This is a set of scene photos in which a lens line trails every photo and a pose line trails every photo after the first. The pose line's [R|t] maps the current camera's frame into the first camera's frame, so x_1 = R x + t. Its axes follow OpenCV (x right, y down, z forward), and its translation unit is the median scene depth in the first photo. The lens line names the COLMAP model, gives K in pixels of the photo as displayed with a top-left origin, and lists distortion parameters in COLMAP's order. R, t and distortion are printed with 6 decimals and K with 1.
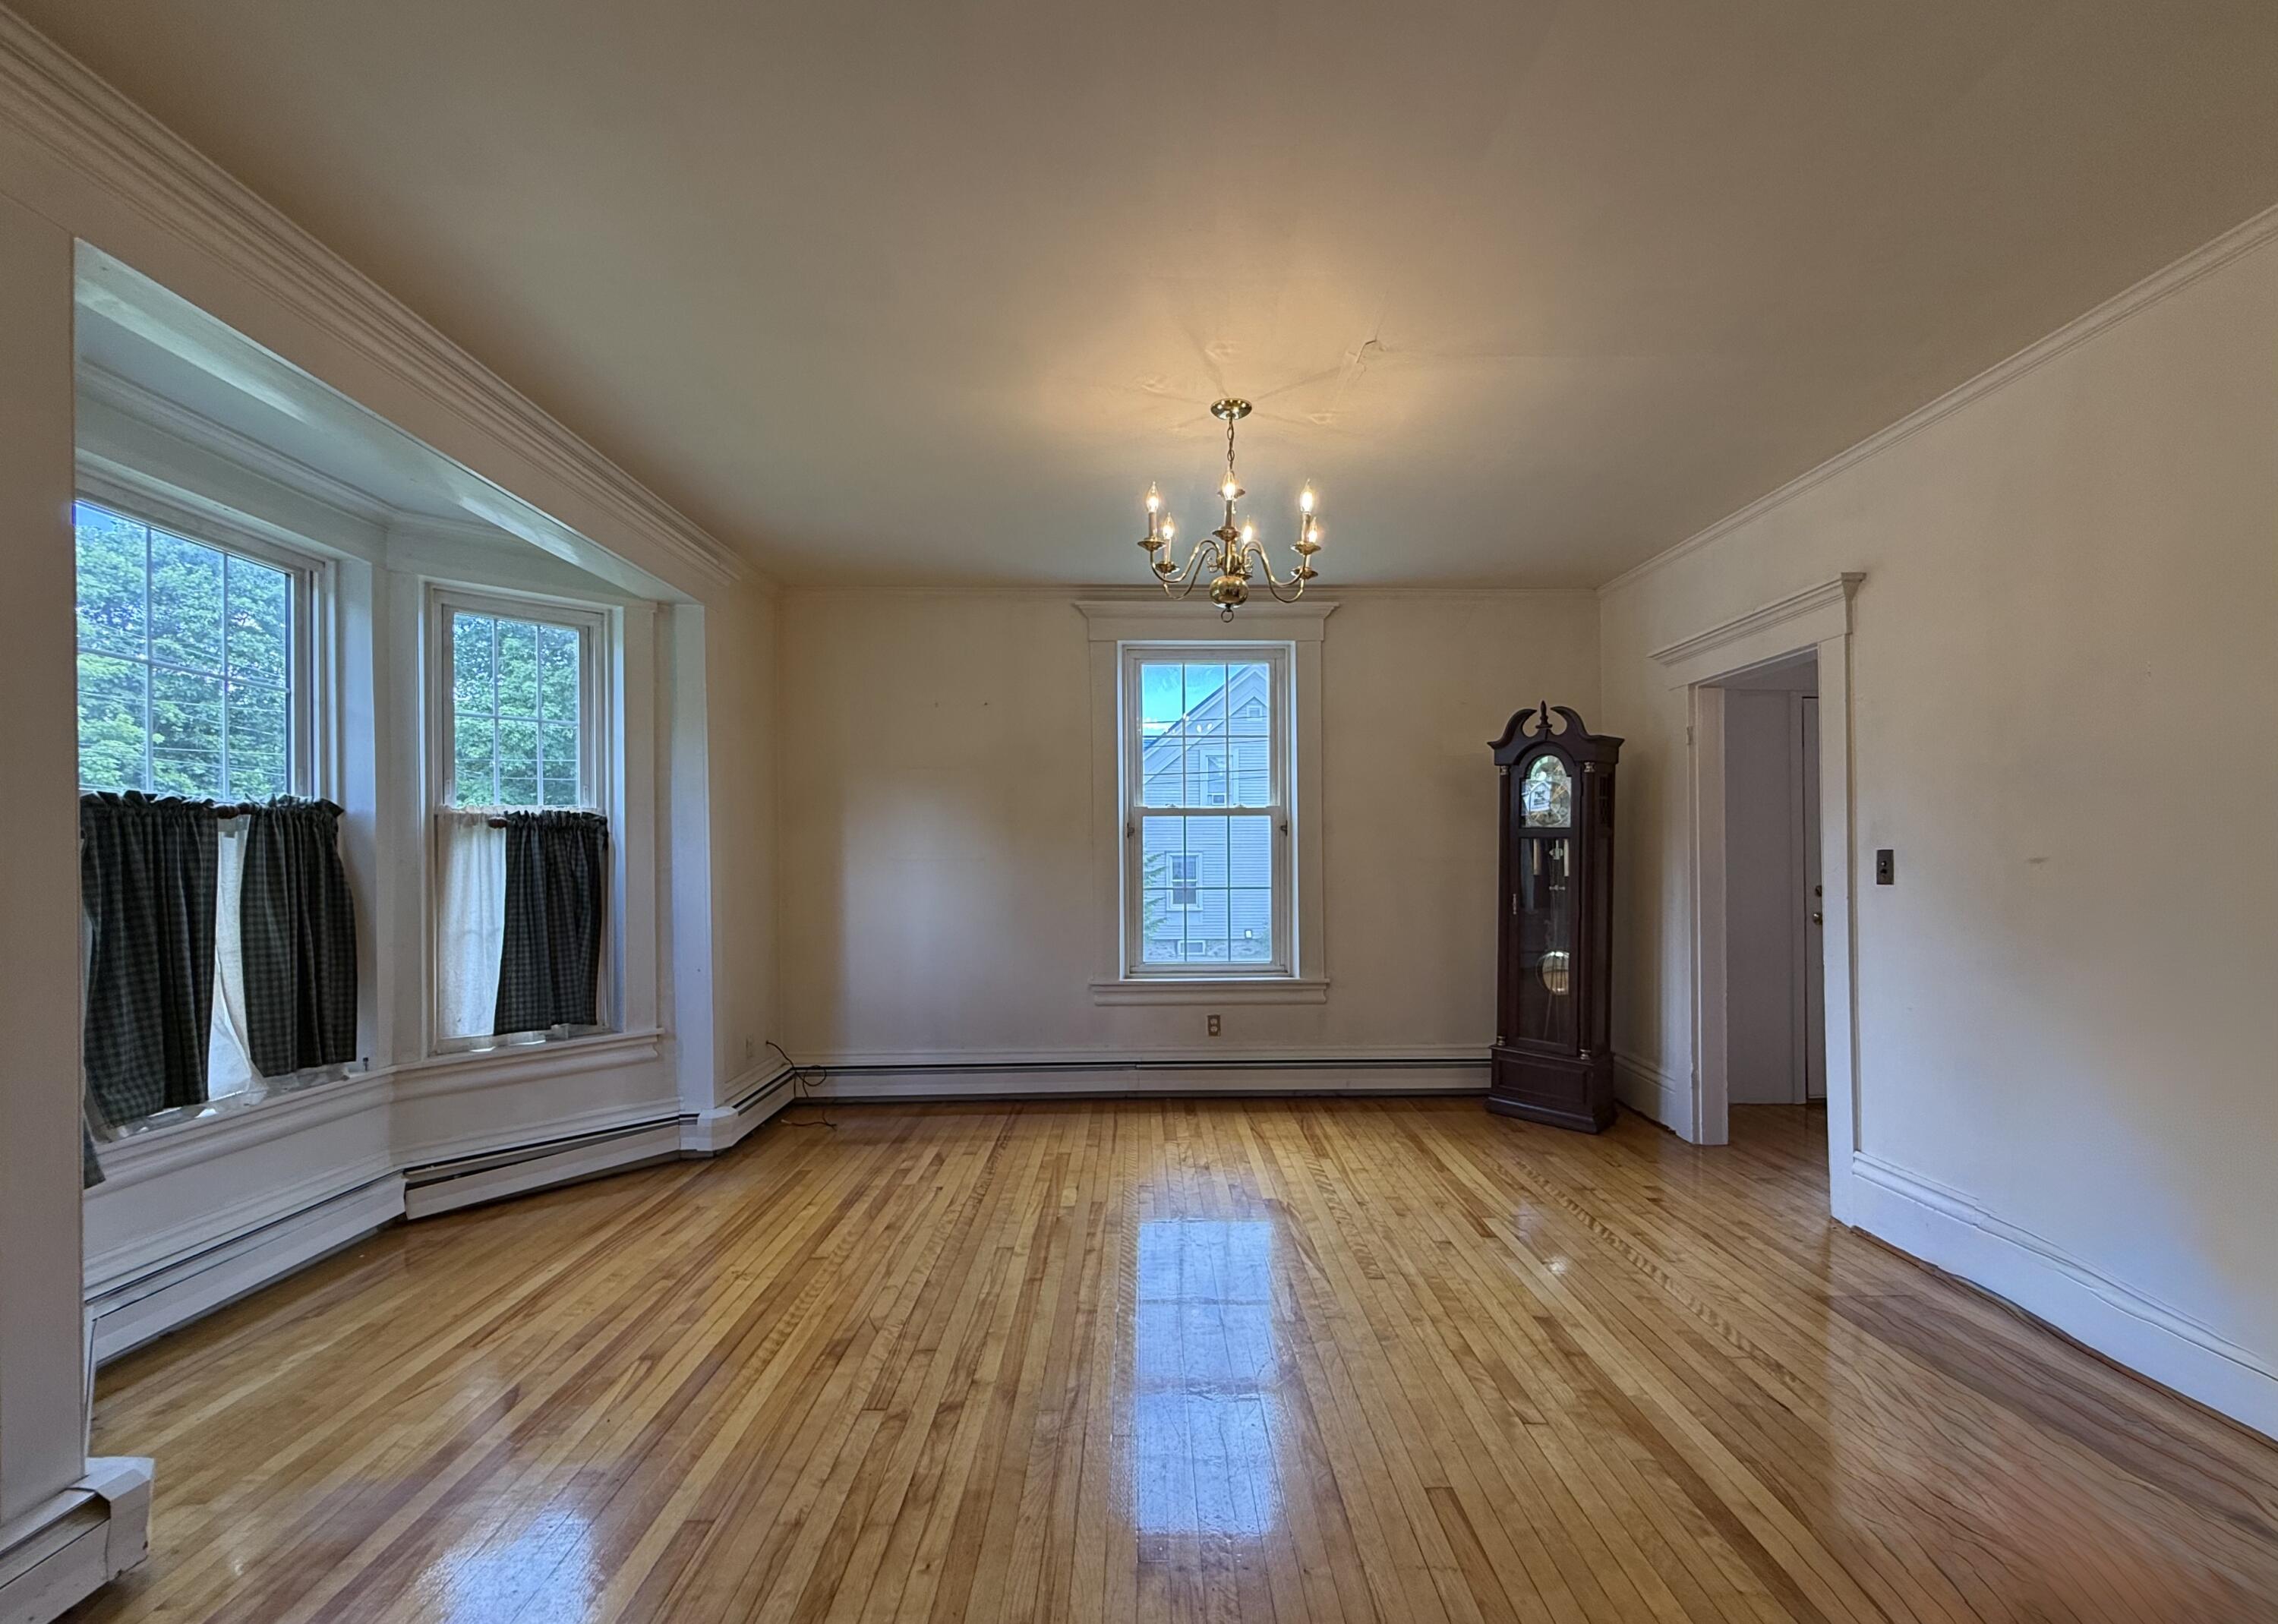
lens RADIAL K [[967.2, 0, 1132.6], [0, 967.2, 861.5], [0, 0, 1]] dist [0.002117, 0.000039]
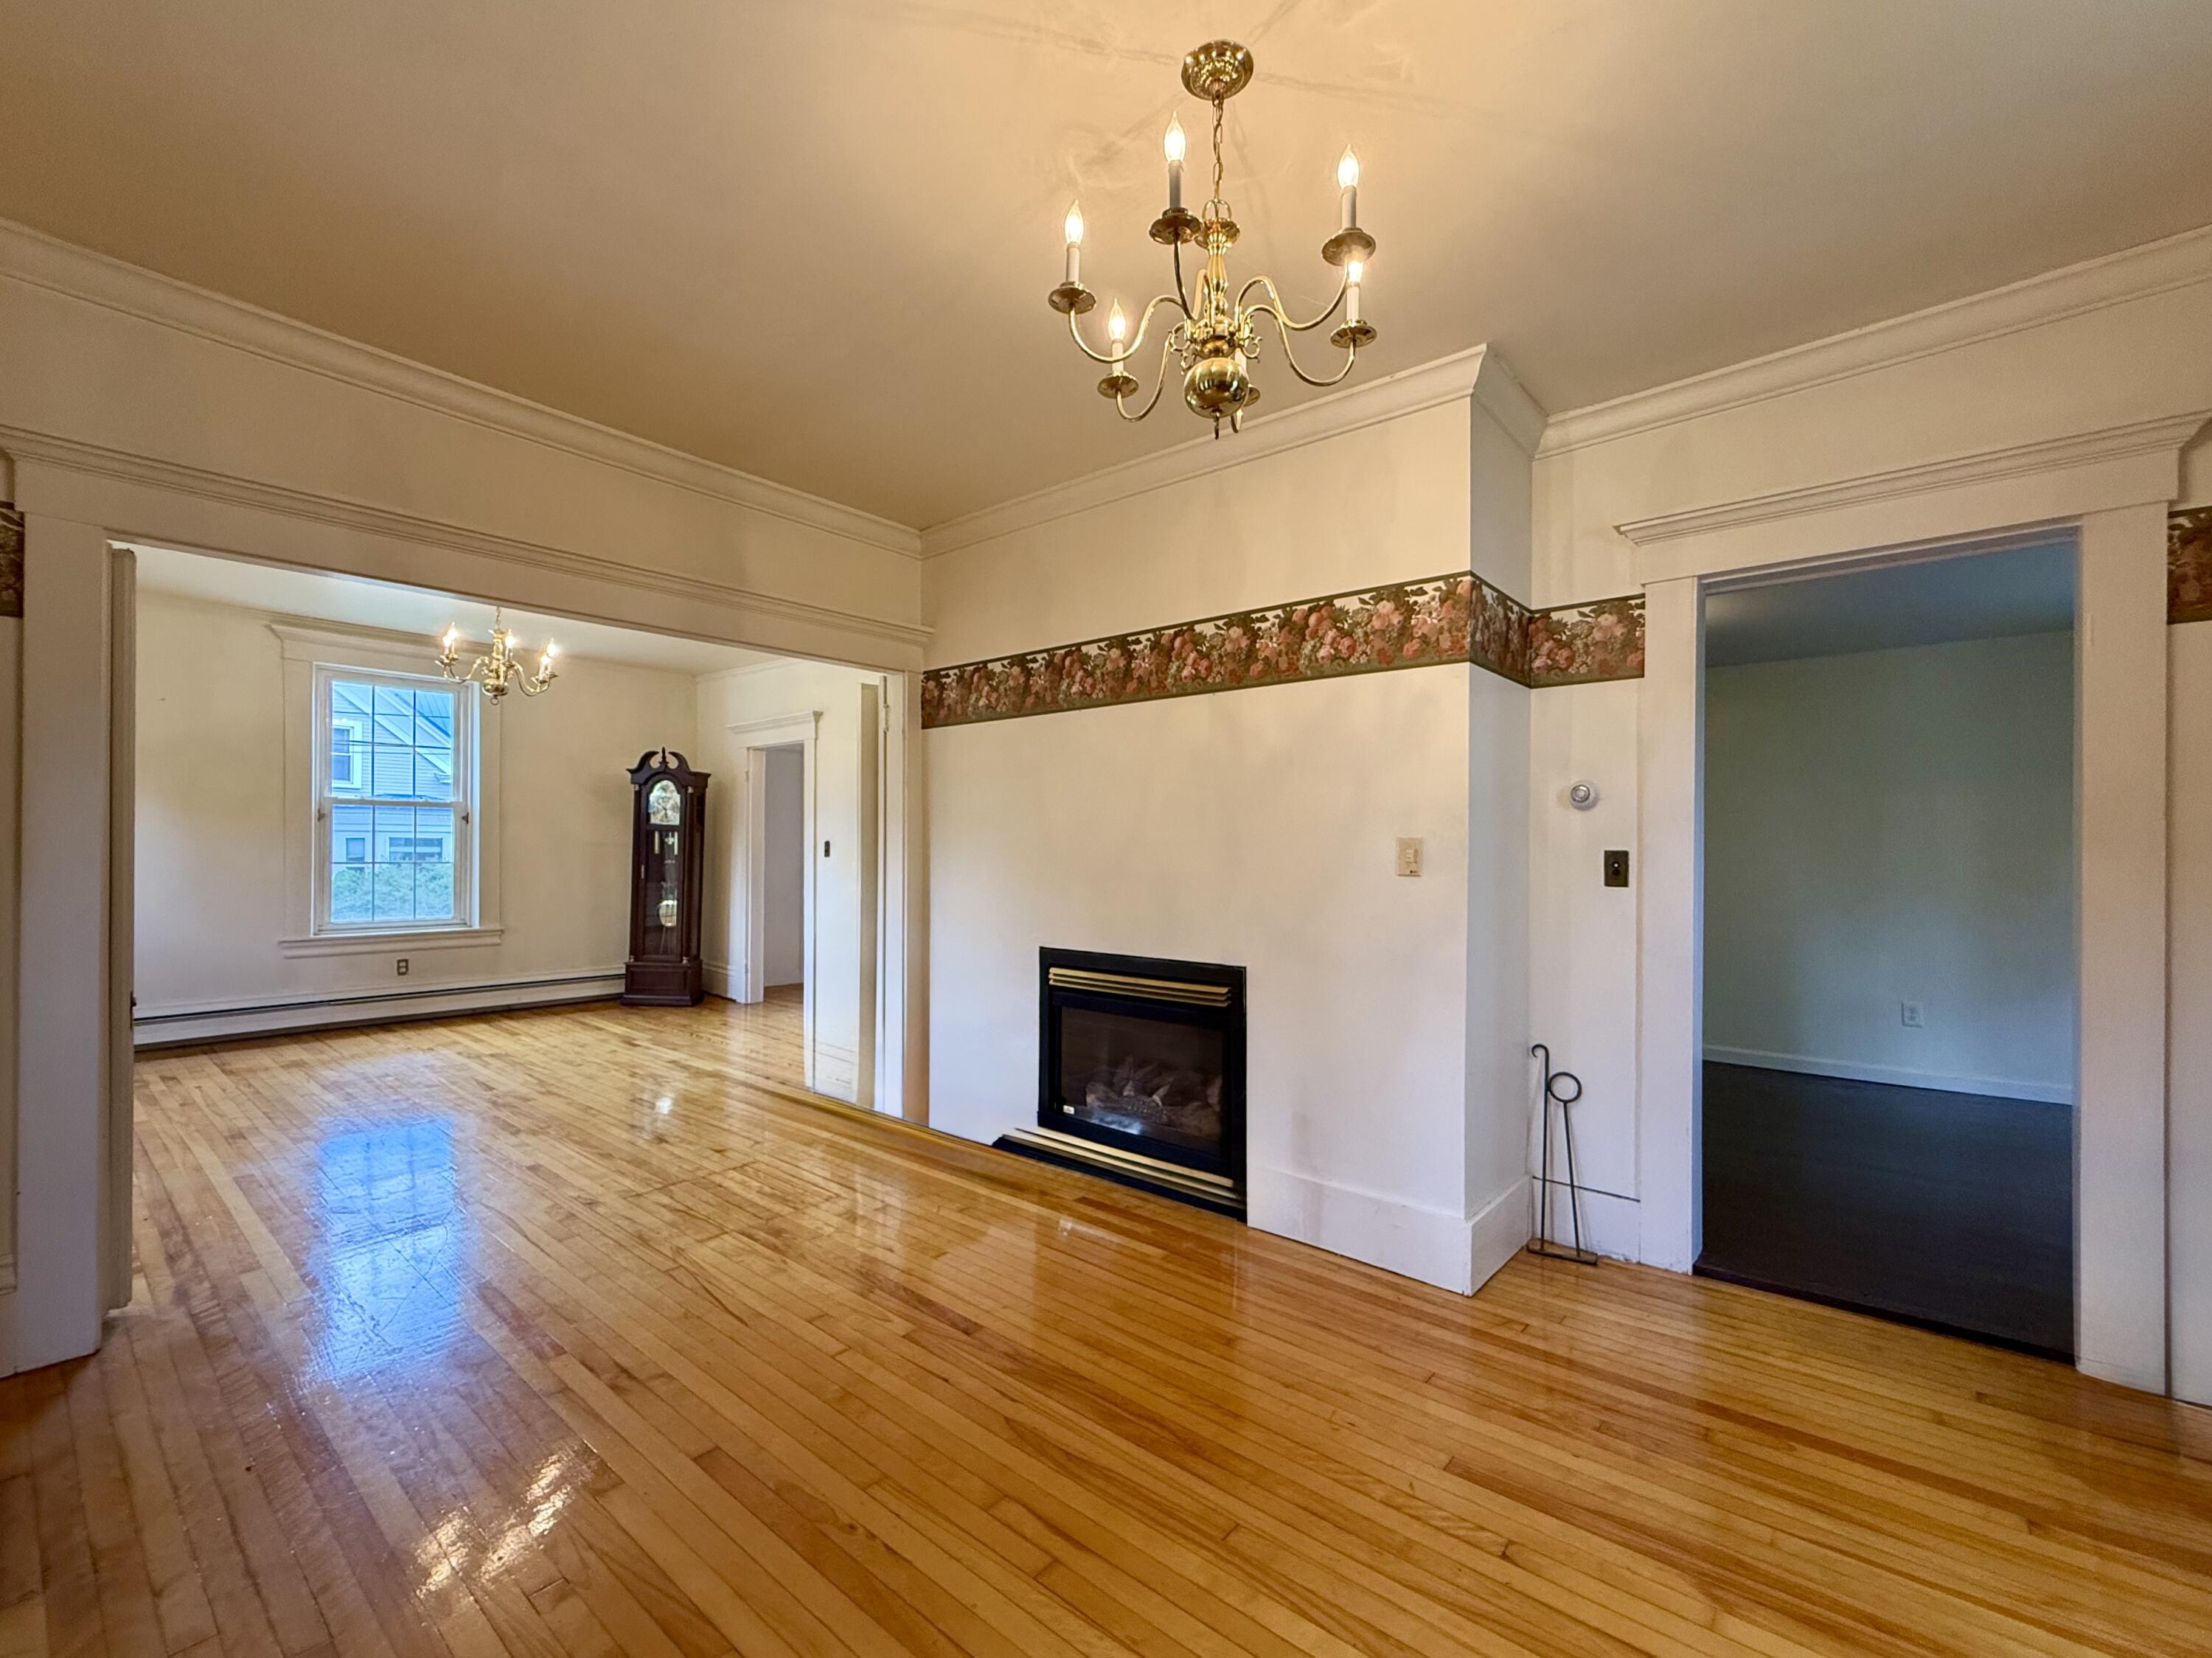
lens RADIAL K [[903.6, 0, 1105.5], [0, 903.6, 843.6], [0, 0, 1]] dist [0.001189, 0.000148]
pose [[0.629680, 0.016733, 0.776674, -0.284827], [-0.008780, 0.999857, -0.014423, 0.012223], [-0.776805, 0.002263, 0.629737, -0.534509]]
